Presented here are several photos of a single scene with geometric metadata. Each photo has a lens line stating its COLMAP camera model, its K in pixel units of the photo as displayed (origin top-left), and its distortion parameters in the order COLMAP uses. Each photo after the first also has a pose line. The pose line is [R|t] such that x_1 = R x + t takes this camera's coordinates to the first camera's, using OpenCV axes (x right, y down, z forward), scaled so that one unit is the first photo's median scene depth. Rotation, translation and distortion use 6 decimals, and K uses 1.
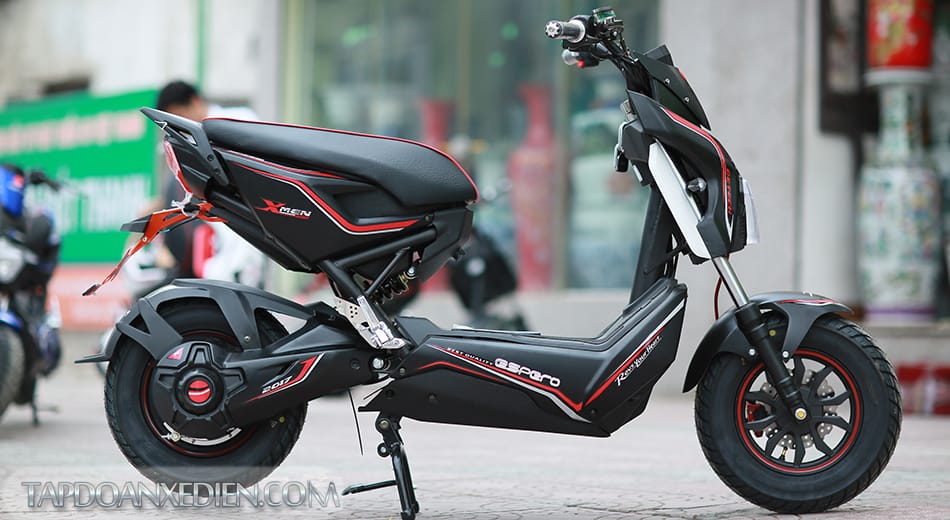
lens RADIAL K [[2334.1, 0, 475.0], [0, 2334.1, 260.0], [0, 0, 1]] dist [0.841221, -17.030659]
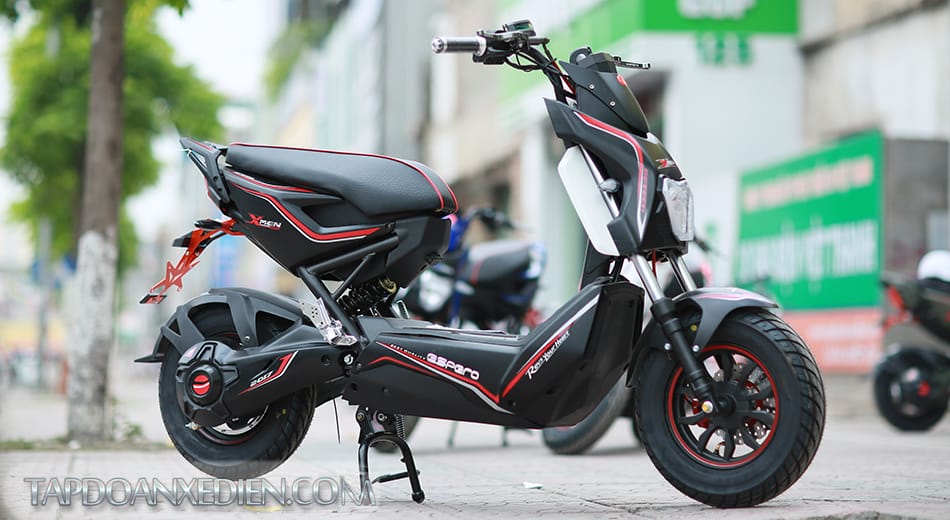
lens RADIAL K [[2334.1, 0, 475.0], [0, 2334.1, 260.0], [0, 0, 1]] dist [0.841221, -17.030659]
pose [[0.881391, -0.026296, -0.471655, 0.531559], [0.012587, 0.999402, -0.032198, 0.033709], [0.472220, 0.022442, 0.881195, 0.061640]]
